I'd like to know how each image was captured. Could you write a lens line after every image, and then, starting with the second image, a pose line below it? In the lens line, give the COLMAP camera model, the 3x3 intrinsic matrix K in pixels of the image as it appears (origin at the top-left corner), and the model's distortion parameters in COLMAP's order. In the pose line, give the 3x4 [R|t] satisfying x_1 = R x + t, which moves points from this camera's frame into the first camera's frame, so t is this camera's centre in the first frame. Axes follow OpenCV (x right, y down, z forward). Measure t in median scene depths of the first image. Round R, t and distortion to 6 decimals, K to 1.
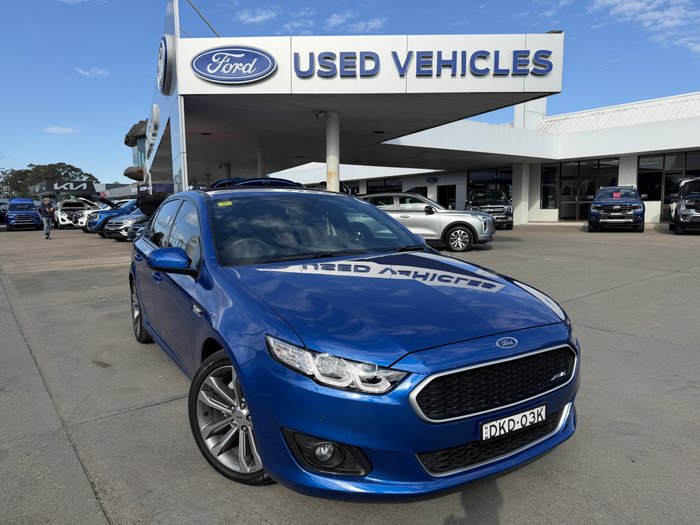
lens RADIAL K [[529.9, 0, 350.0], [0, 529.9, 262.5], [0, 0, 1]] dist [-0.002302, -0.010177]
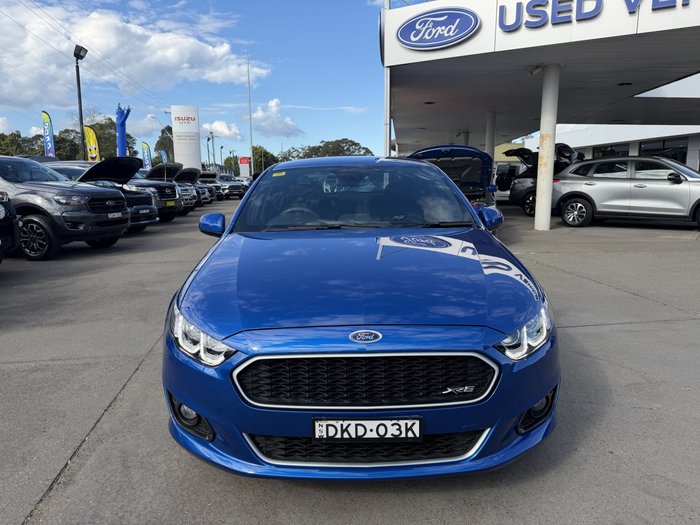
lens RADIAL K [[534.5, 0, 350.0], [0, 534.5, 262.5], [0, 0, 1]] dist [-0.009123, -0.035470]
pose [[0.840969, 0.079366, -0.535231, 0.206150], [-0.047789, 0.996213, 0.072636, -0.008657], [0.538968, -0.035506, 0.841577, 0.073648]]
